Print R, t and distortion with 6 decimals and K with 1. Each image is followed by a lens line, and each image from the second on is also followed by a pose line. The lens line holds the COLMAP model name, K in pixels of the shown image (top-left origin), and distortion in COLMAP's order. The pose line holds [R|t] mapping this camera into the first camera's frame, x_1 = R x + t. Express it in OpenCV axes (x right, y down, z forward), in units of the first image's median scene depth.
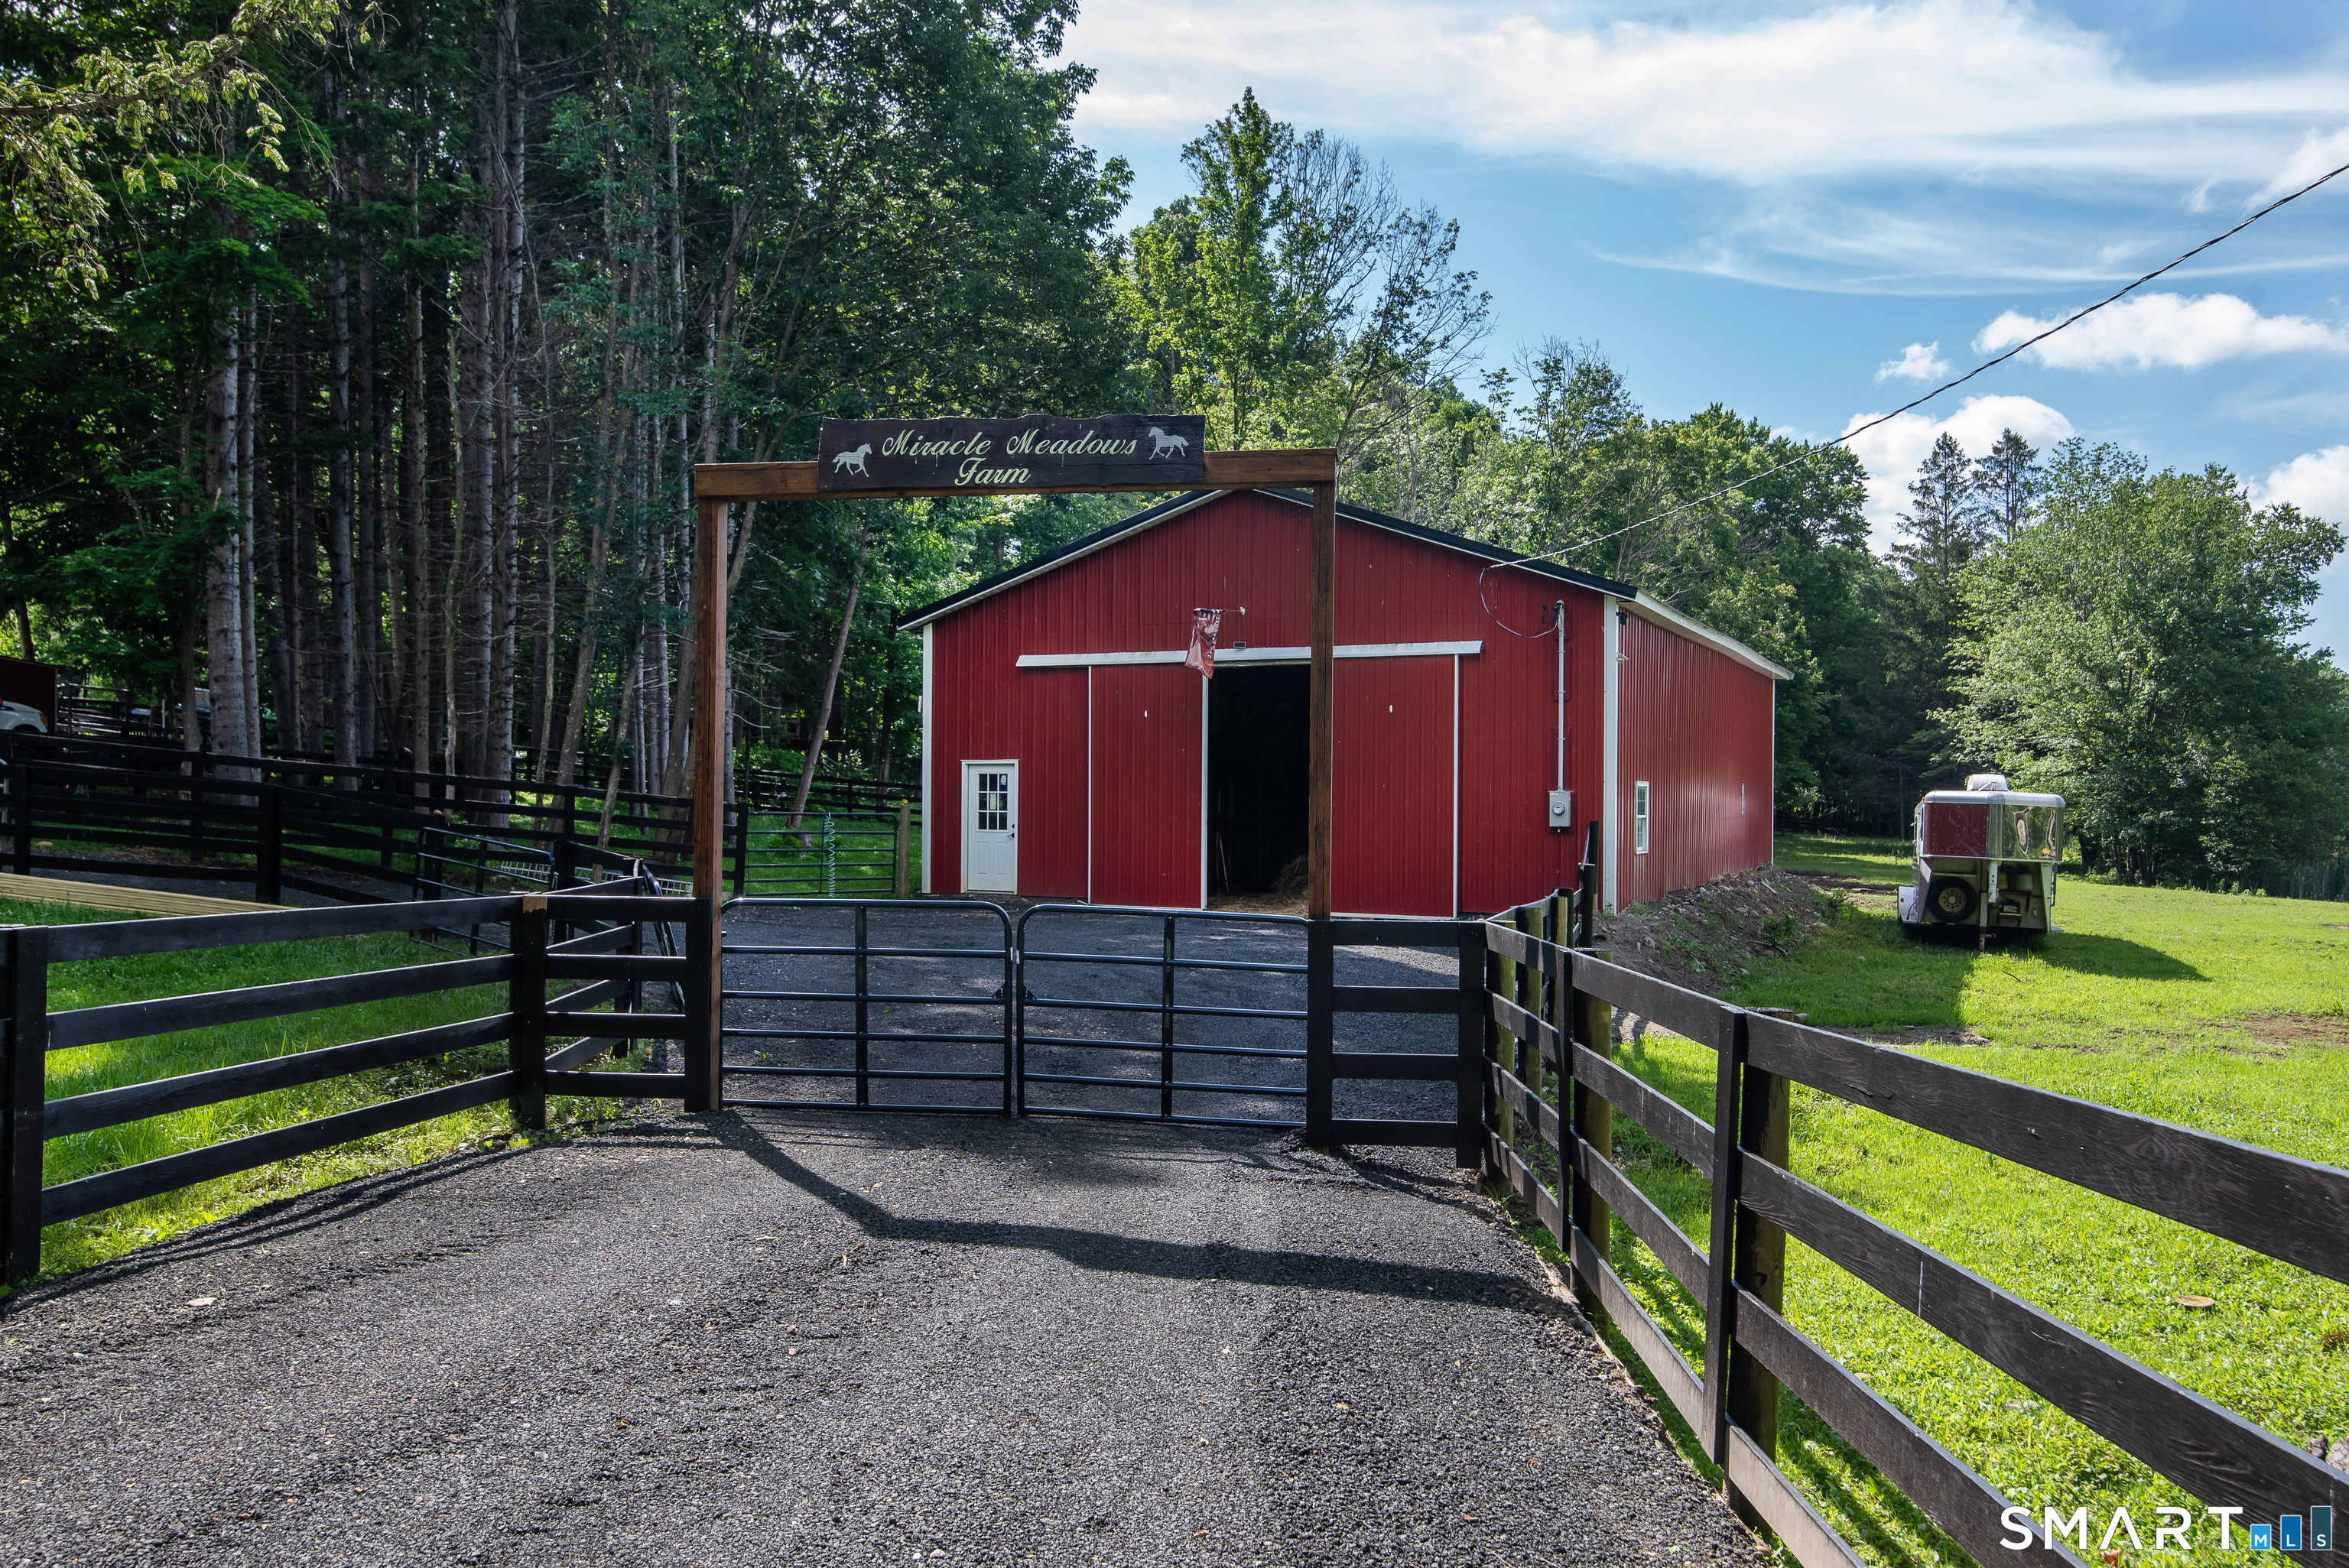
lens RADIAL K [[1793.3, 0, 1174.5], [0, 1793.3, 784.0], [0, 0, 1]] dist [0.006048, 0.003861]
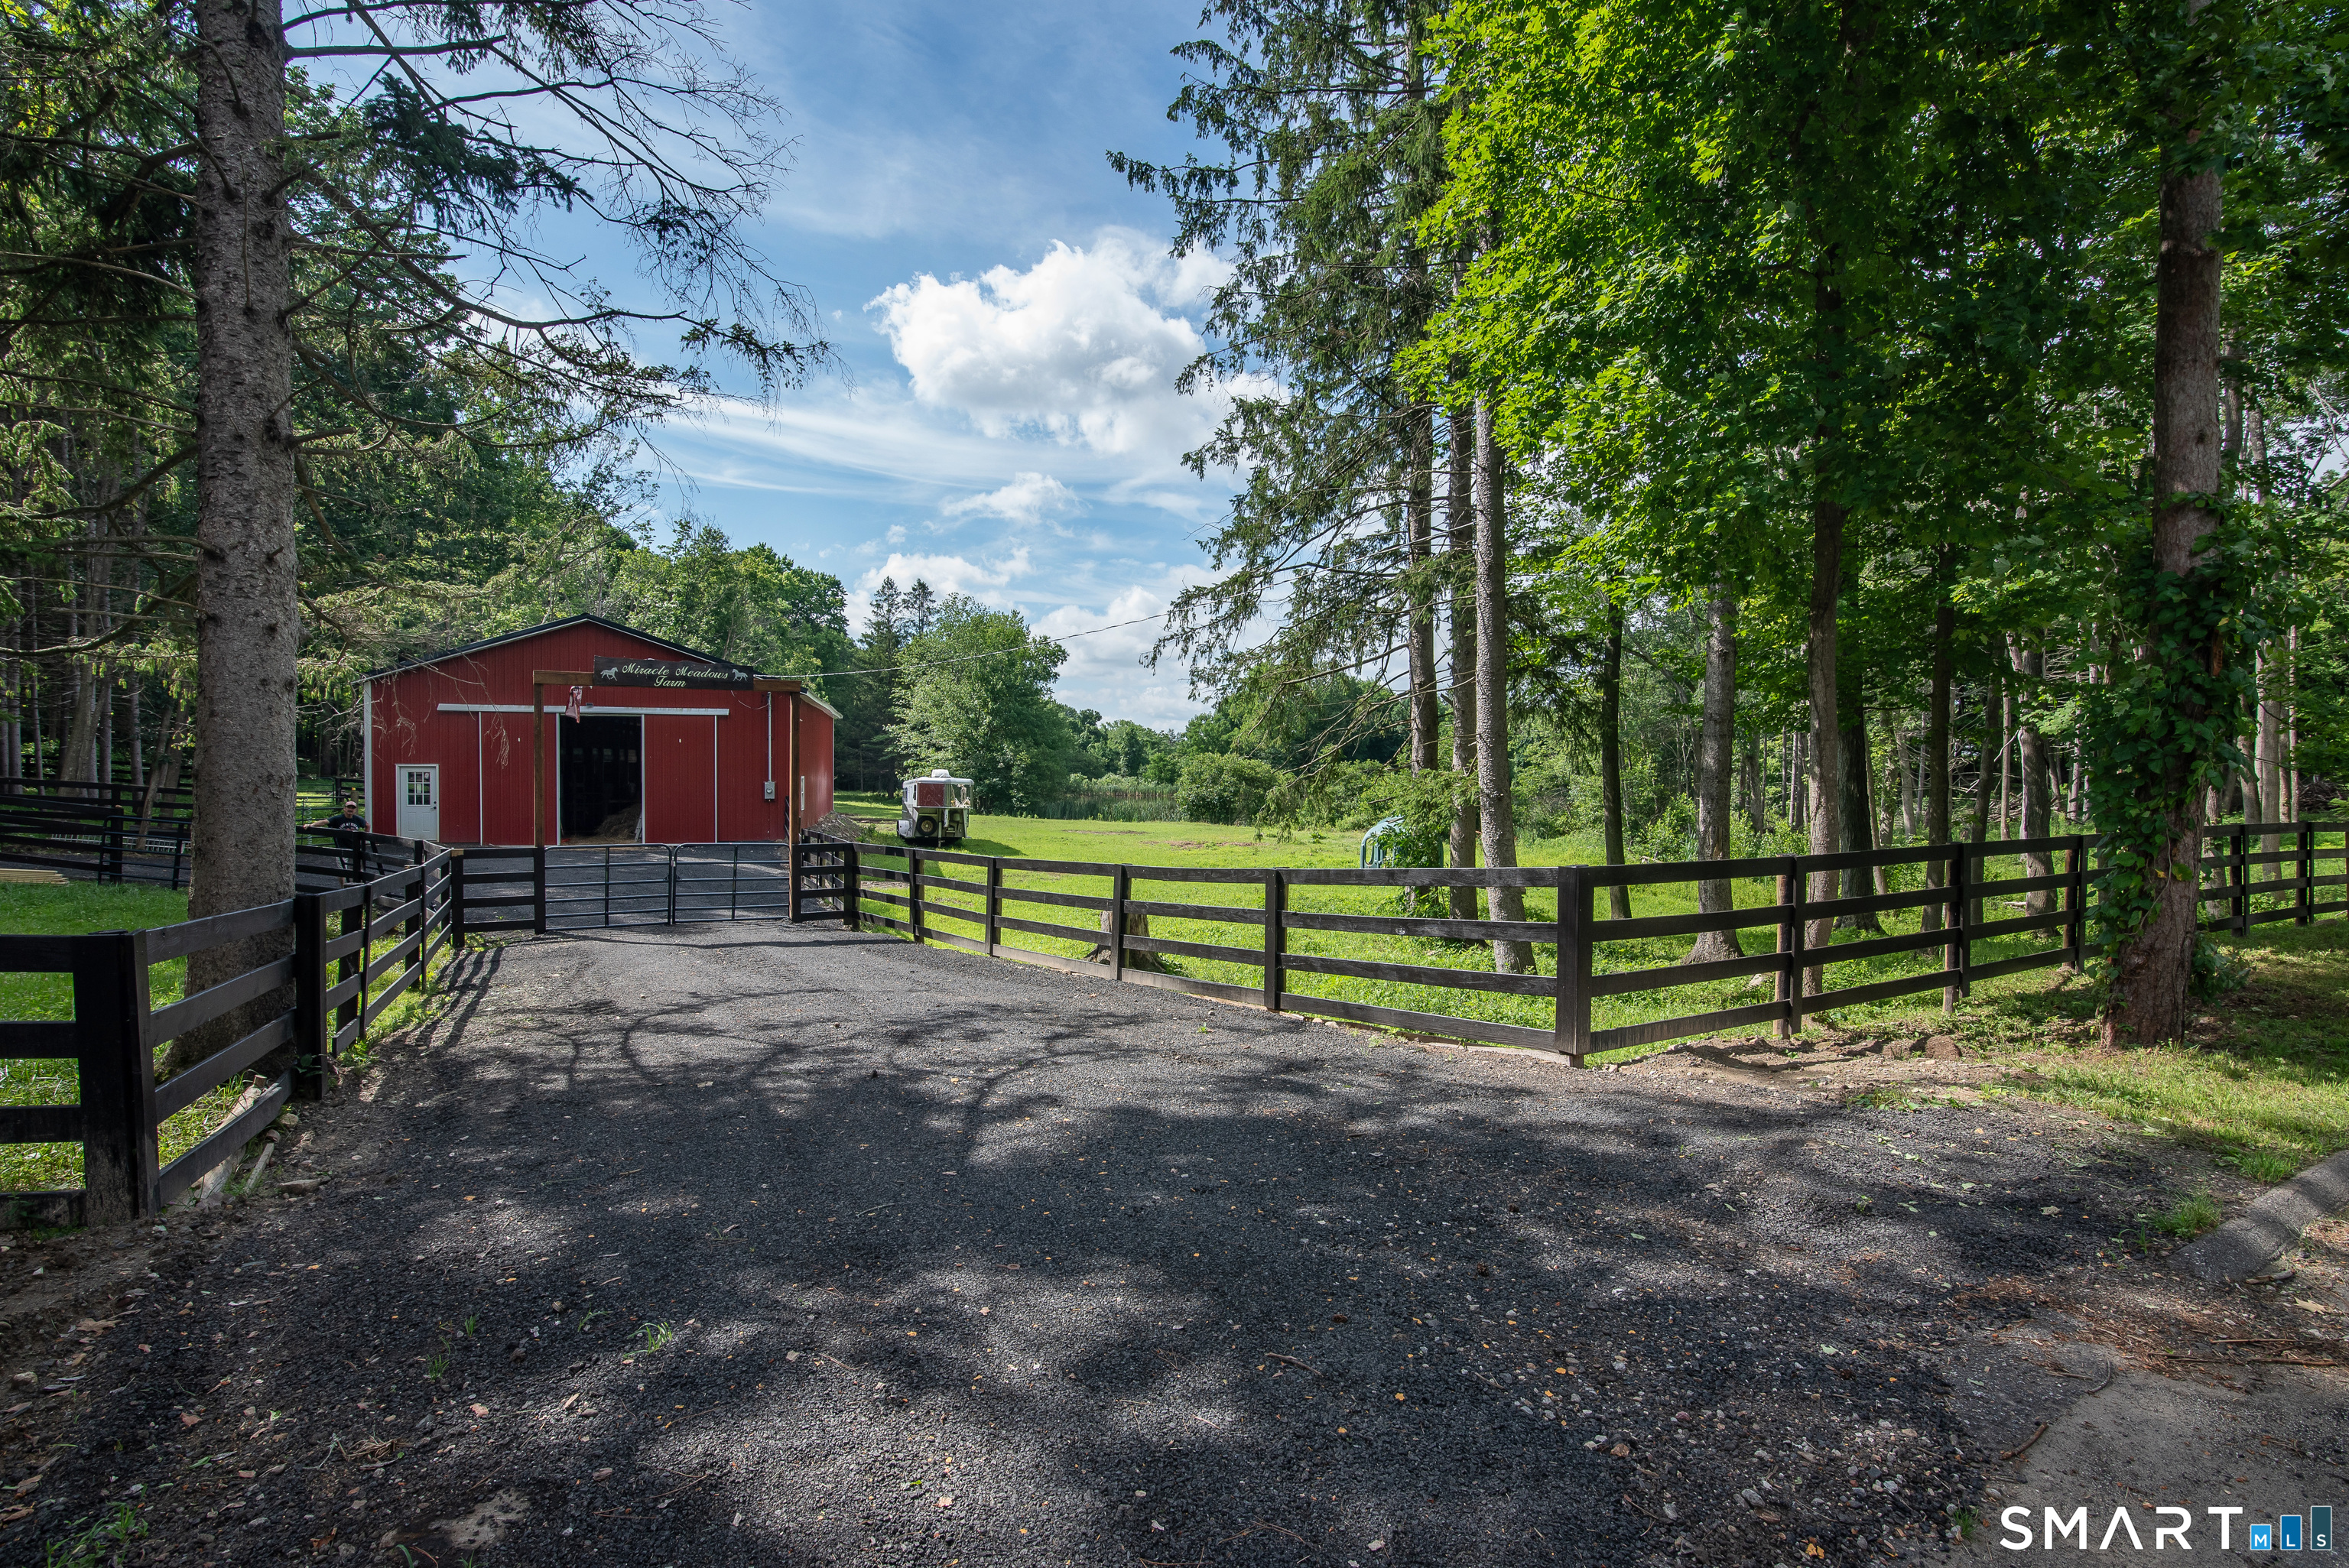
lens RADIAL K [[1087.4, 0, 1174.5], [0, 1087.4, 784.0], [0, 0, 1]] dist [0.010621, 0.000077]
pose [[0.776050, -0.008949, 0.630608, -0.086630], [-0.007873, 0.999684, 0.023875, -0.010824], [-0.630622, -0.023493, 0.775734, -0.115266]]
